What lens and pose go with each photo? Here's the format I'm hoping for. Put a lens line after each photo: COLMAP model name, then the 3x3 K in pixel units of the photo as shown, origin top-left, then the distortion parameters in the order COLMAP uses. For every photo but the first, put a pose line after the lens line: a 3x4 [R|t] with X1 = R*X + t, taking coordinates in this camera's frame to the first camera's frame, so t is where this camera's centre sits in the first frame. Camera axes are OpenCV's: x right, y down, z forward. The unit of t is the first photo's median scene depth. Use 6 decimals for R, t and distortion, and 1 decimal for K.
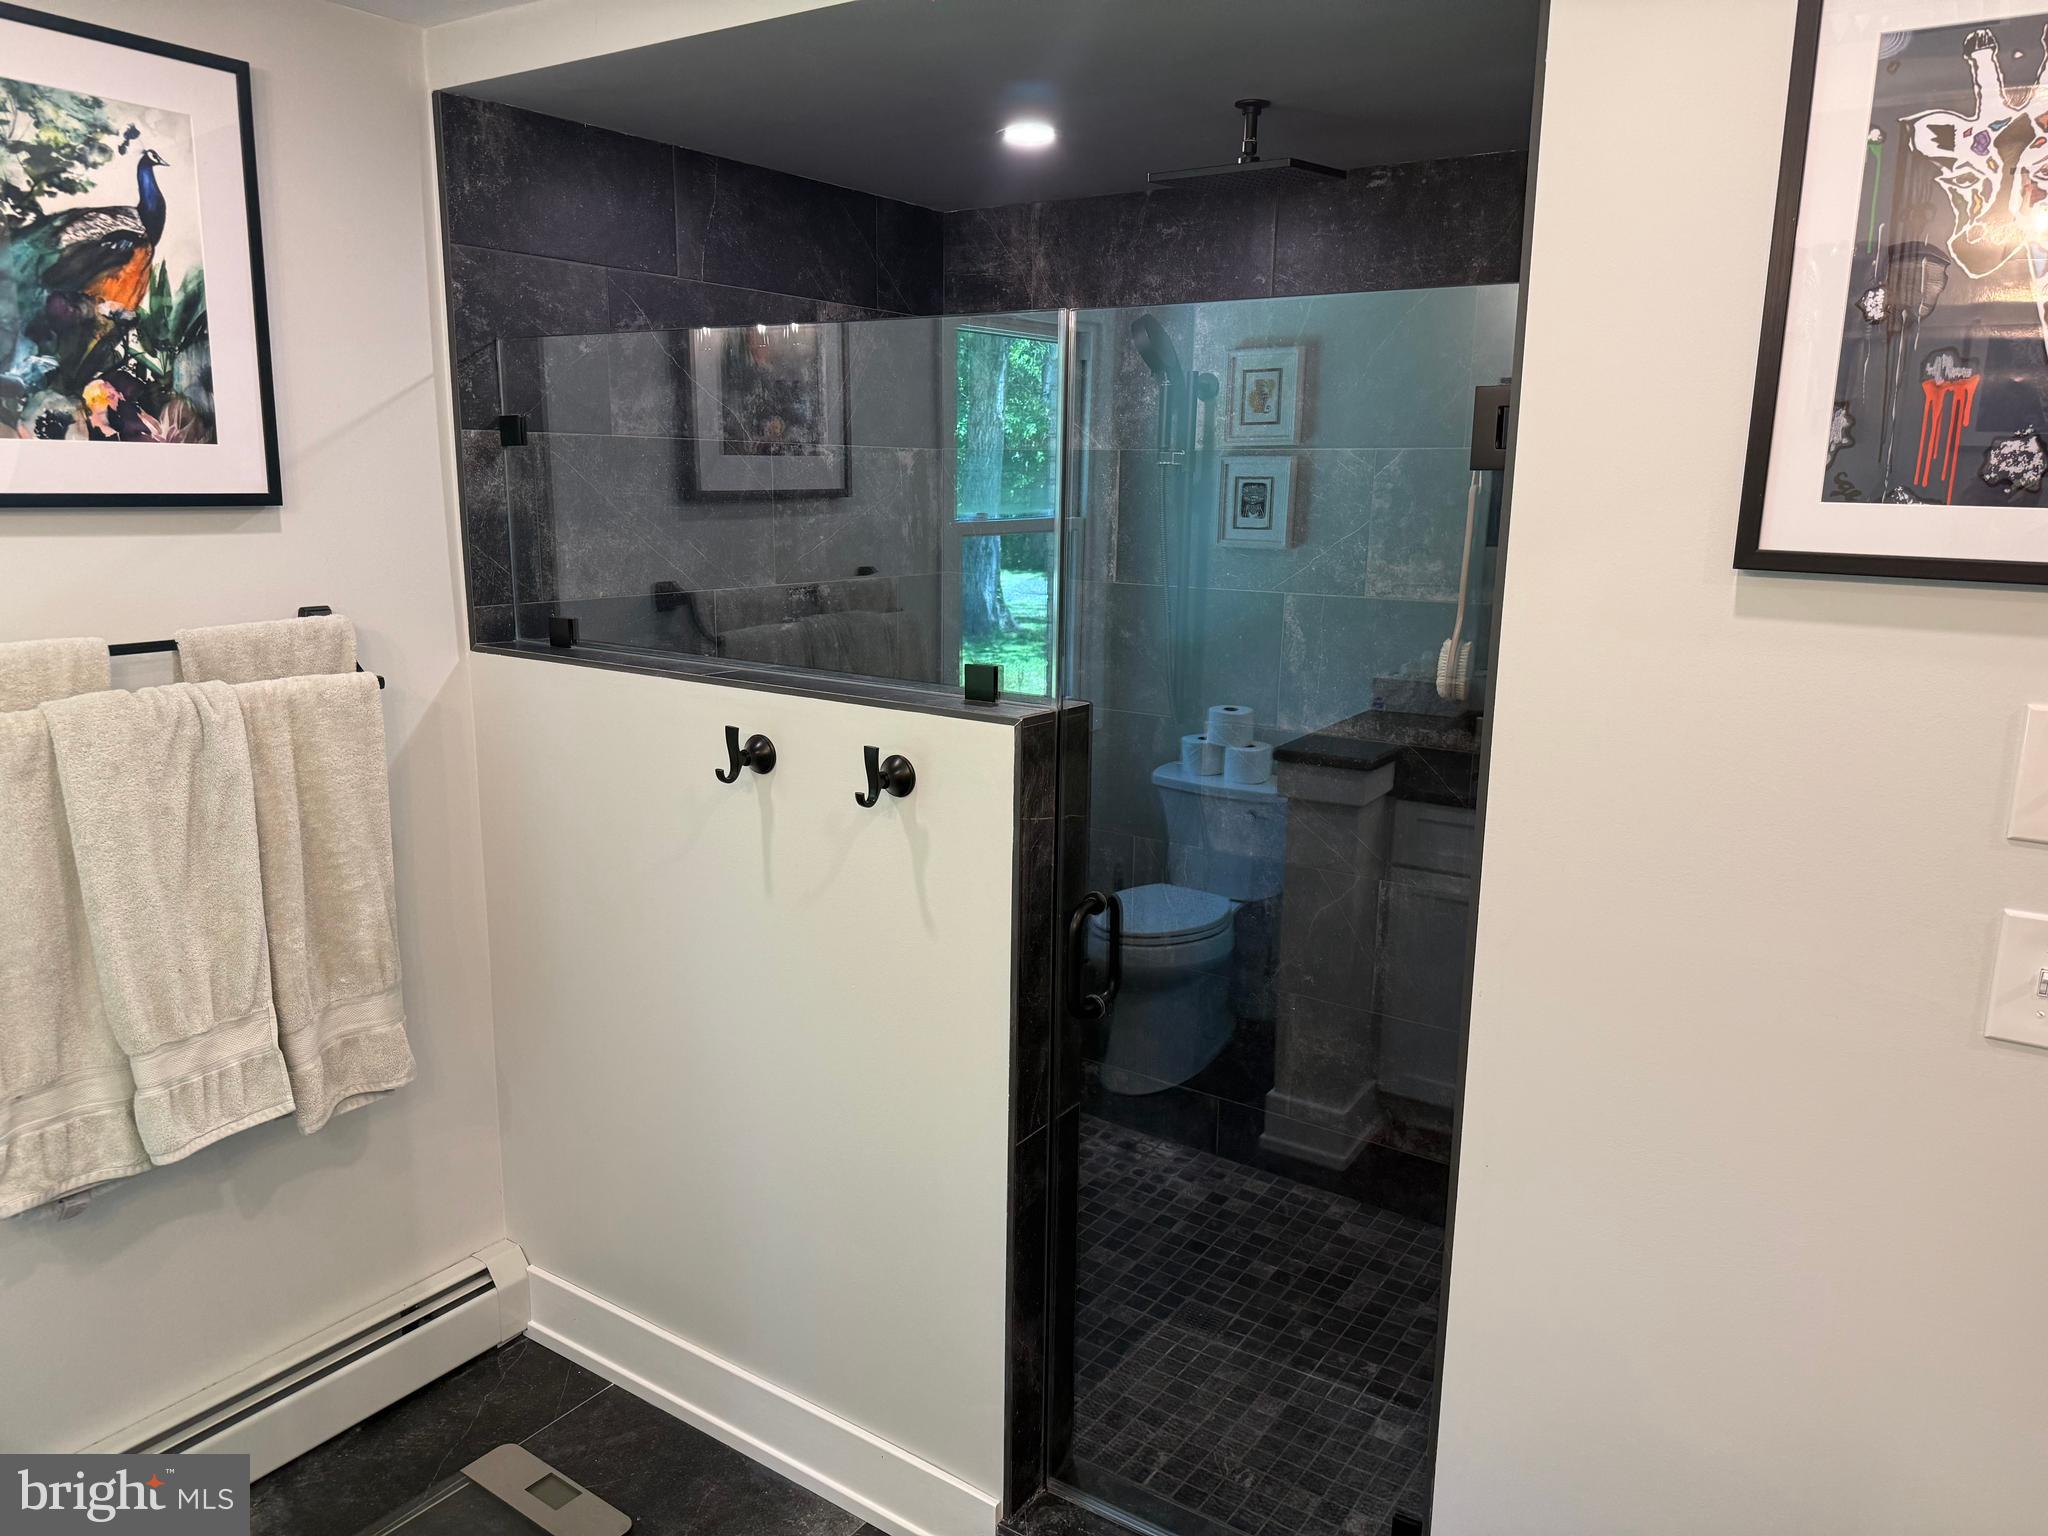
lens RADIAL K [[1429.7, 0, 1037.4], [0, 1429.7, 767.4], [0, 0, 1]] dist [0.065068, -0.076812]
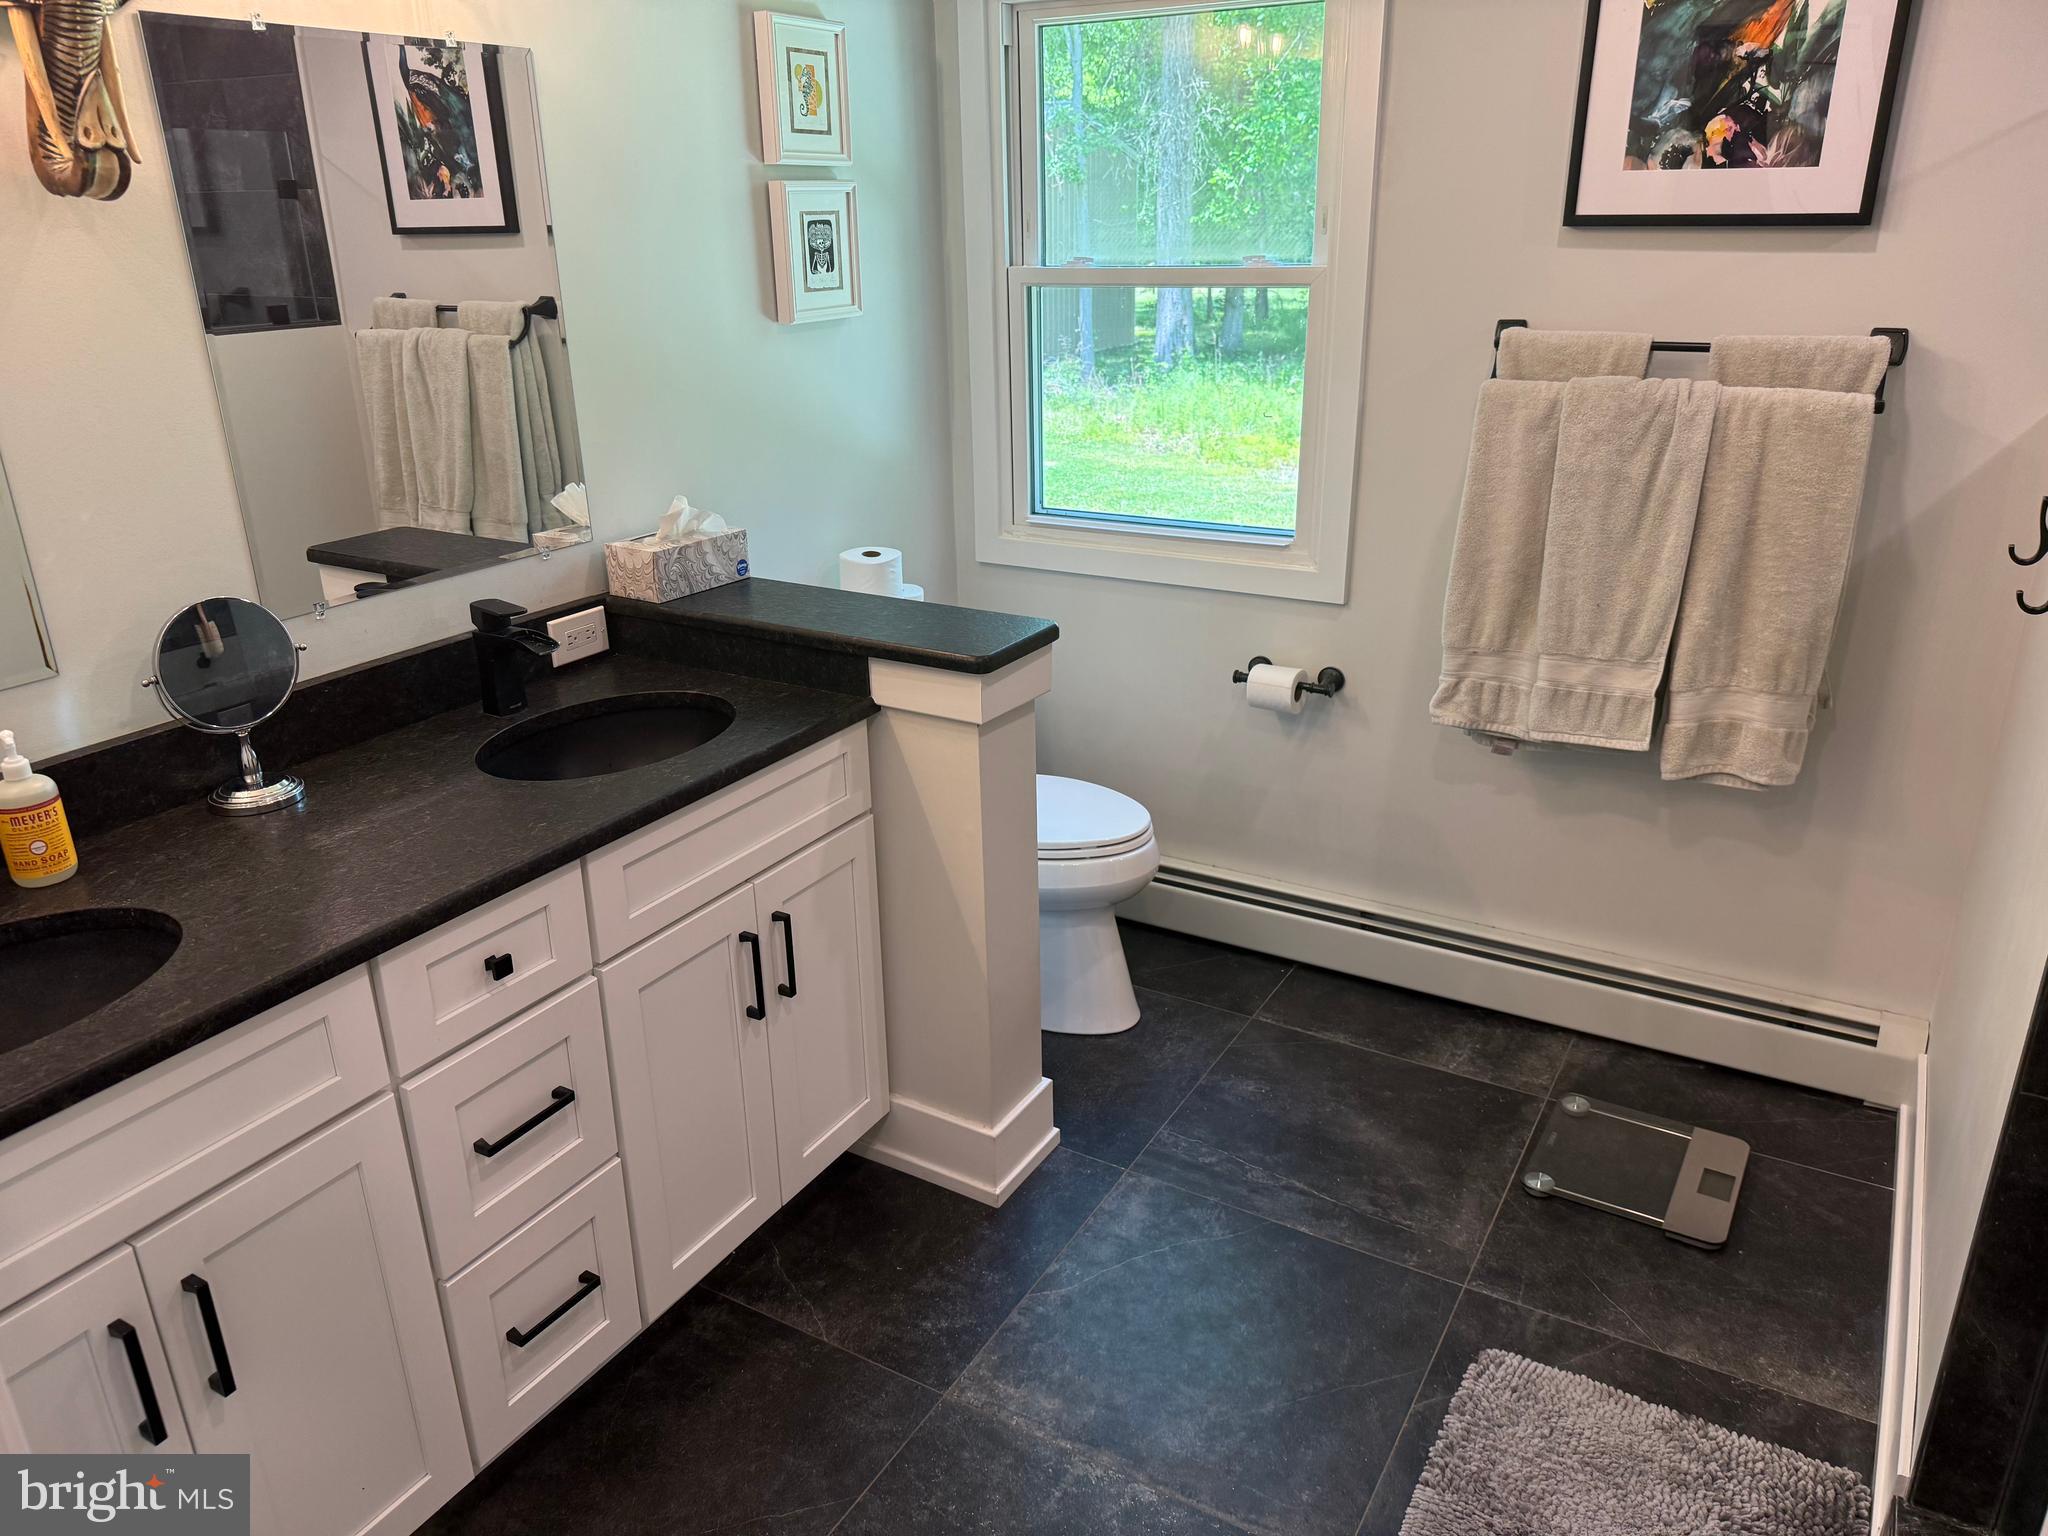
lens RADIAL K [[1429.7, 0, 1037.4], [0, 1429.7, 754.7], [0, 0, 1]] dist [0.065068, -0.076812]
pose [[0.060723, 0.331397, -0.941535, 0.608994], [-0.187272, 0.930308, 0.315367, -0.045595], [0.980429, 0.157173, 0.118552, 0.375160]]
